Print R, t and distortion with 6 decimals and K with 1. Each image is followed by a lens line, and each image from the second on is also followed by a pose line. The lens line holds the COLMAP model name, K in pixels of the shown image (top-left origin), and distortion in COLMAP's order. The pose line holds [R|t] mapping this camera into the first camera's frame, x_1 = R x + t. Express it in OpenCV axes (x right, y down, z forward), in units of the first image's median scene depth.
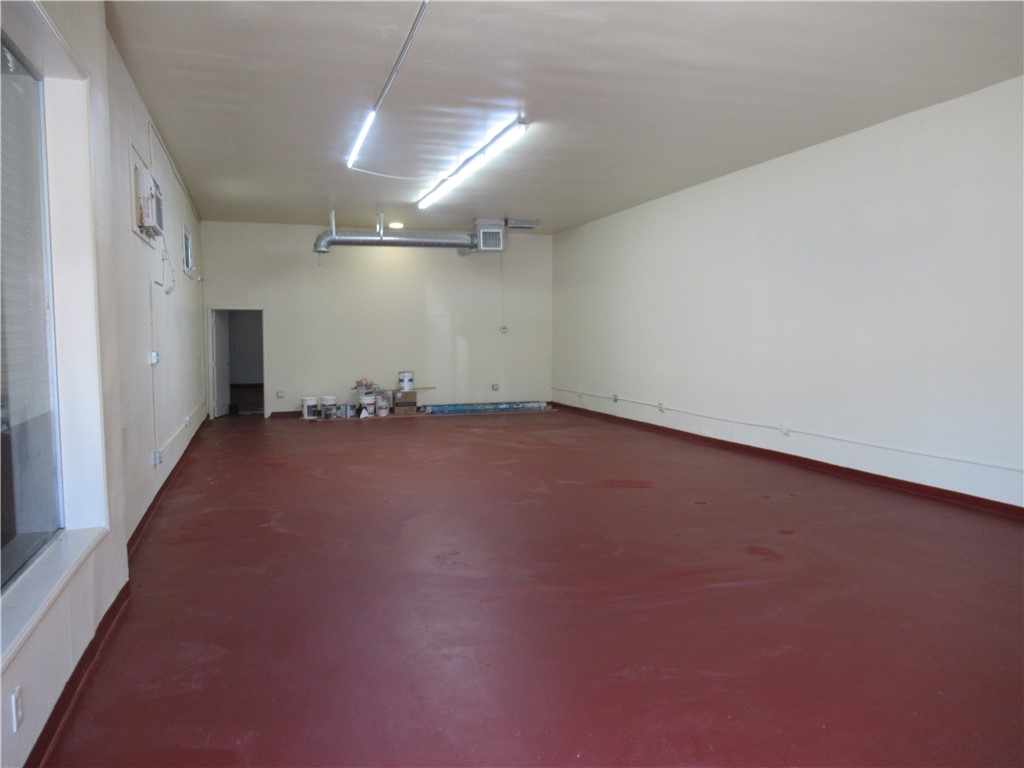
lens RADIAL K [[760.9, 0, 513.6], [0, 760.9, 381.3], [0, 0, 1]] dist [-0.011170, 0.001823]
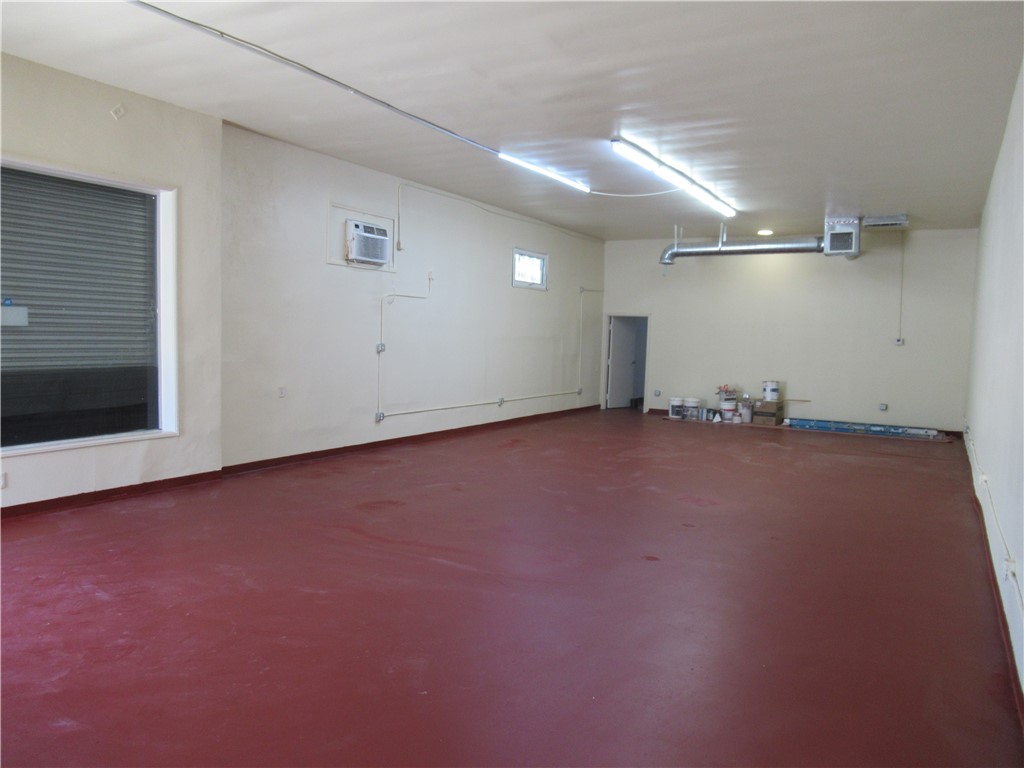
lens RADIAL K [[760.9, 0, 512.7], [0, 760.9, 387.0], [0, 0, 1]] dist [-0.011170, 0.001823]
pose [[0.660840, 0.075579, -0.746712, 0.381213], [-0.078292, 0.996431, 0.031565, -0.010396], [0.746432, 0.037602, 0.664399, 0.105659]]
